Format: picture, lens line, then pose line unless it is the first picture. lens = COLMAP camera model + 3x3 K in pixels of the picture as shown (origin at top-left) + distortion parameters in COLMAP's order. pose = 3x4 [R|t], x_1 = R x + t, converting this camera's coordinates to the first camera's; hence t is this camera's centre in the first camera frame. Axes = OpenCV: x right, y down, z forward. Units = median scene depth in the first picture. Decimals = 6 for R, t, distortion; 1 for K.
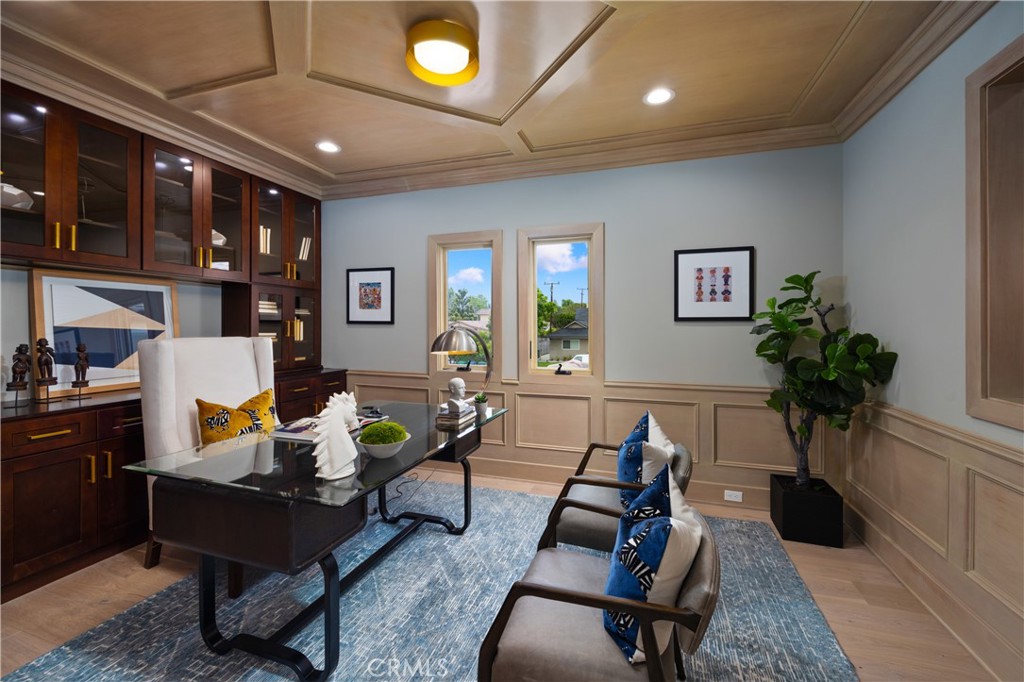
lens RADIAL K [[410.9, 0, 516.2], [0, 410.9, 325.0], [0, 0, 1]] dist [-0.001740, -0.000219]
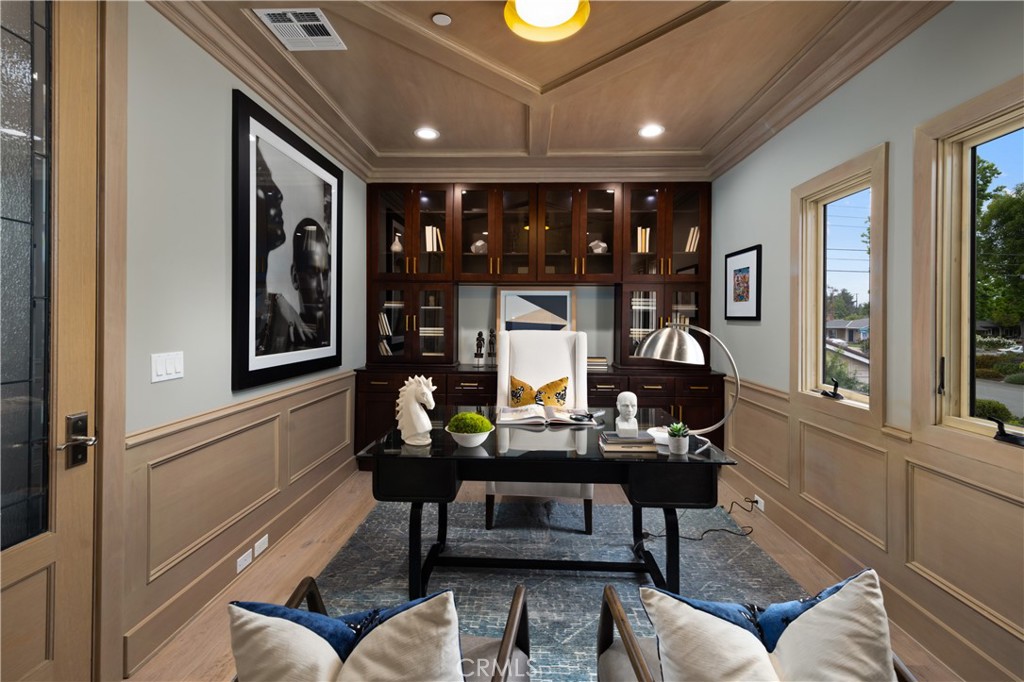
lens RADIAL K [[437.3, 0, 515.0], [0, 437.3, 321.5], [0, 0, 1]] dist [0.003858, 0.000180]
pose [[0.277104, 0.003428, -0.960834, 0.434226], [-0.005424, 0.999983, 0.002004, 0.000626], [0.960825, 0.004656, 0.277118, 0.447410]]
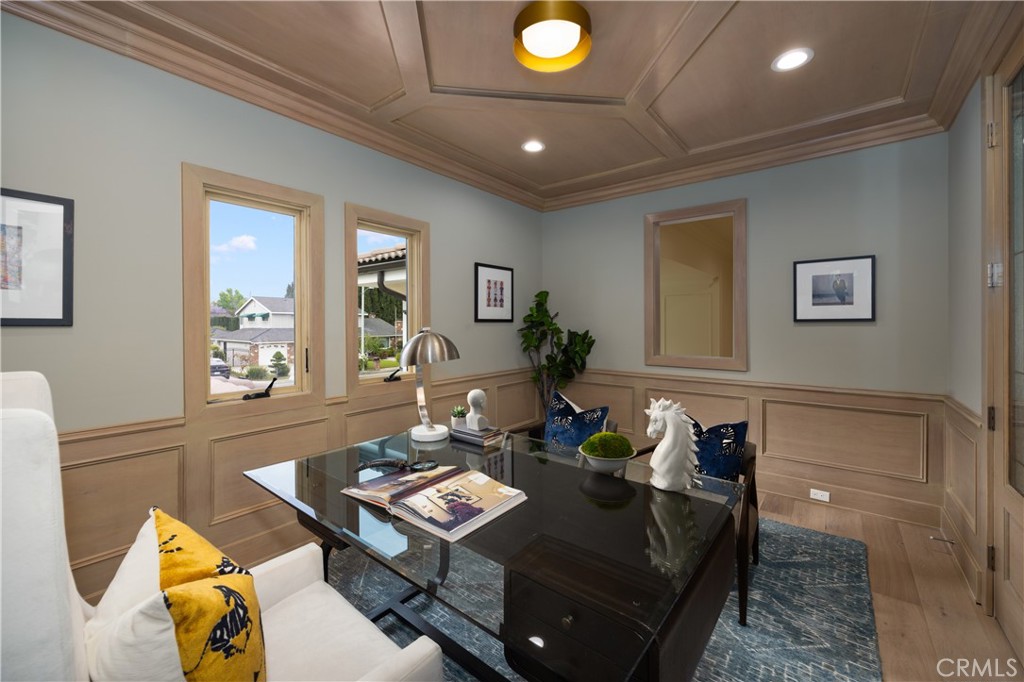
lens RADIAL K [[410.9, 0, 516.2], [0, 410.9, 325.0], [0, 0, 1]] dist [-0.001740, -0.000219]
pose [[0.352172, 0.001139, 0.935935, -0.694234], [0.006234, 0.999974, -0.003563, 0.004389], [-0.935915, 0.007089, 0.352155, 0.483048]]
